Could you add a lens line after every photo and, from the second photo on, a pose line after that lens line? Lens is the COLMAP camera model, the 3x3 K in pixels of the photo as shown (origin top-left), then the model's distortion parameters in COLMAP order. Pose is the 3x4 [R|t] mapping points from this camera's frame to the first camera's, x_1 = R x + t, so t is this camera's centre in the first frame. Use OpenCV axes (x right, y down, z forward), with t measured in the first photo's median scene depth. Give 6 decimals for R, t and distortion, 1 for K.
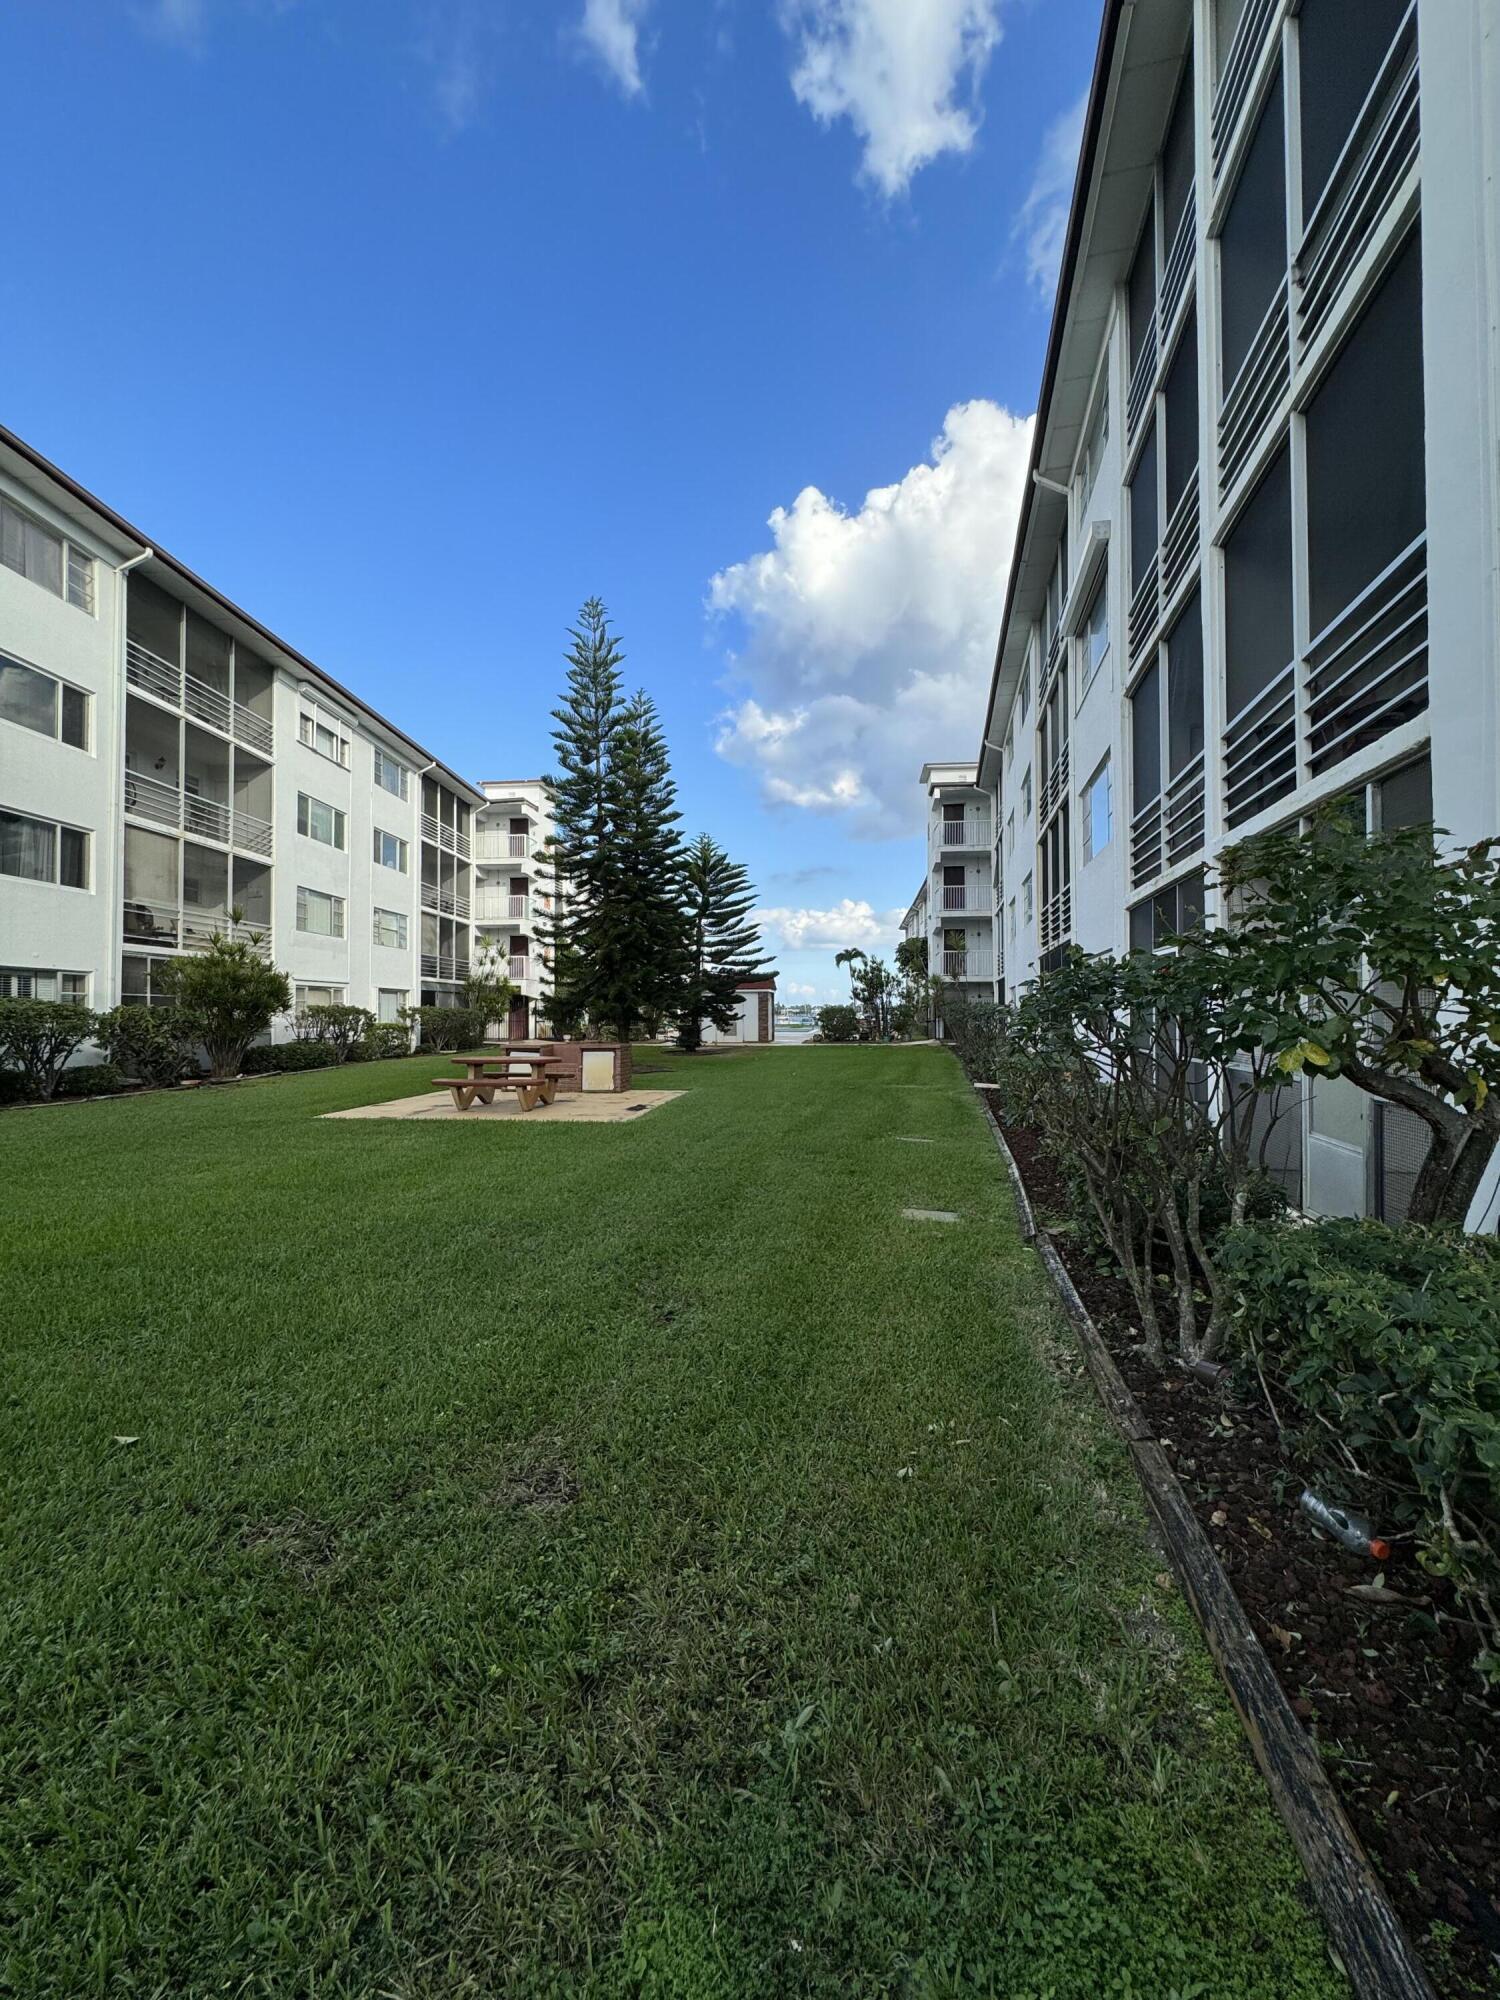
lens RADIAL K [[791.0, 0, 742.7], [0, 791.0, 997.0], [0, 0, 1]] dist [0.001802, 0.000213]
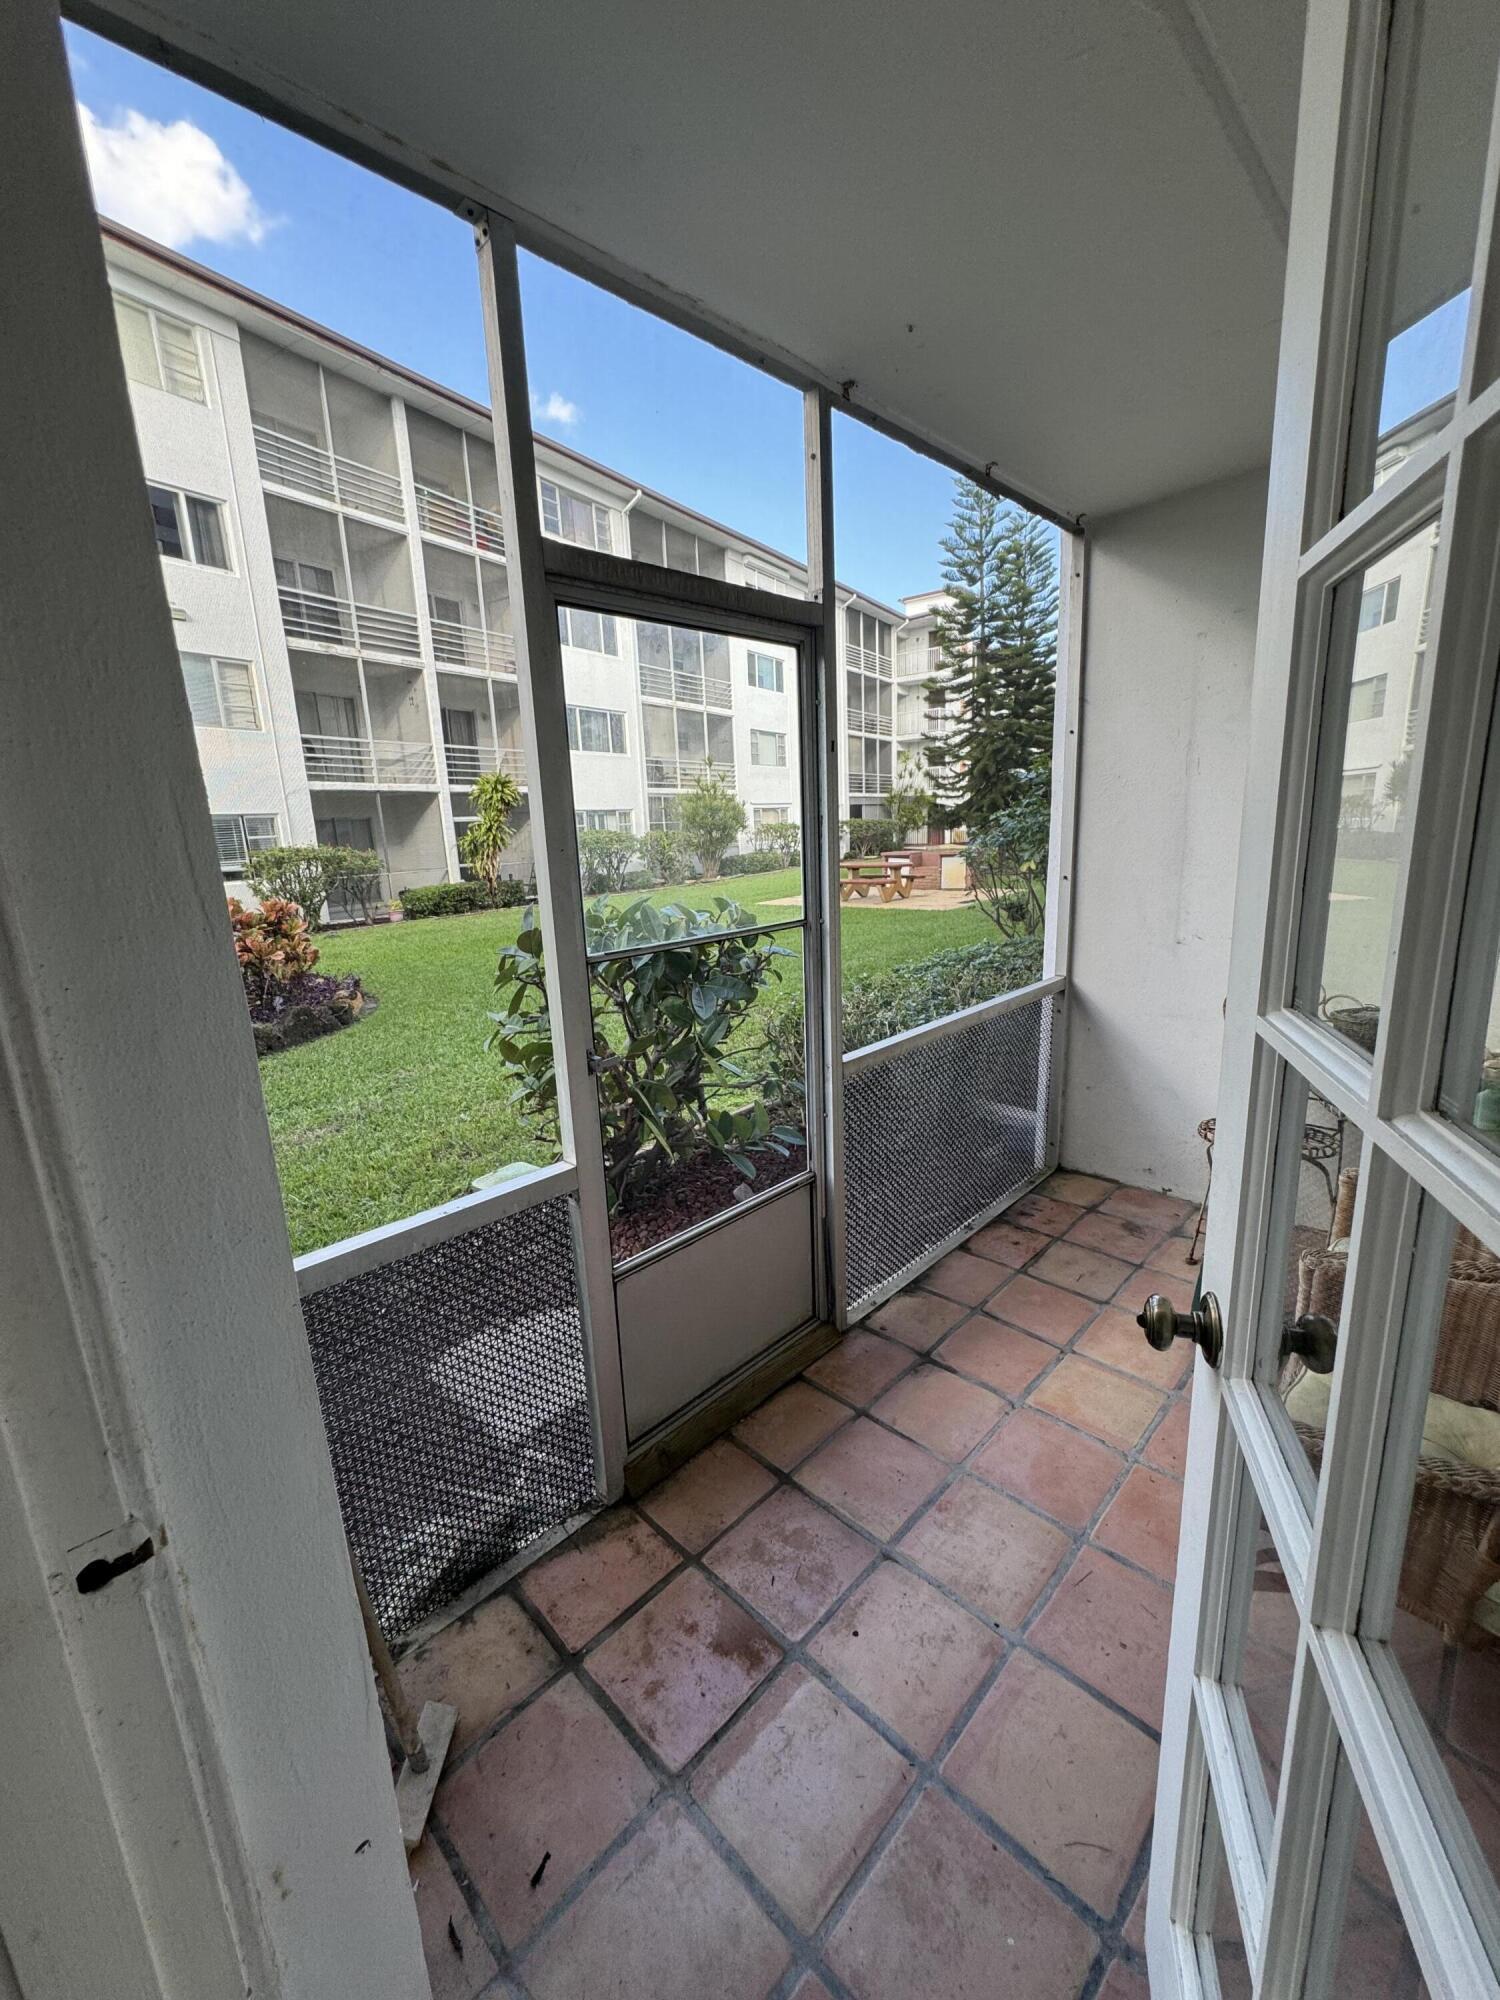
lens RADIAL K [[791.0, 0, 742.7], [0, 791.0, 997.0], [0, 0, 1]] dist [0.001802, 0.000213]
pose [[0.848508, 0.077334, -0.523502, 0.143400], [0.053538, 0.971643, 0.230311, -0.015005], [0.526468, -0.223448, 0.820306, -0.172014]]
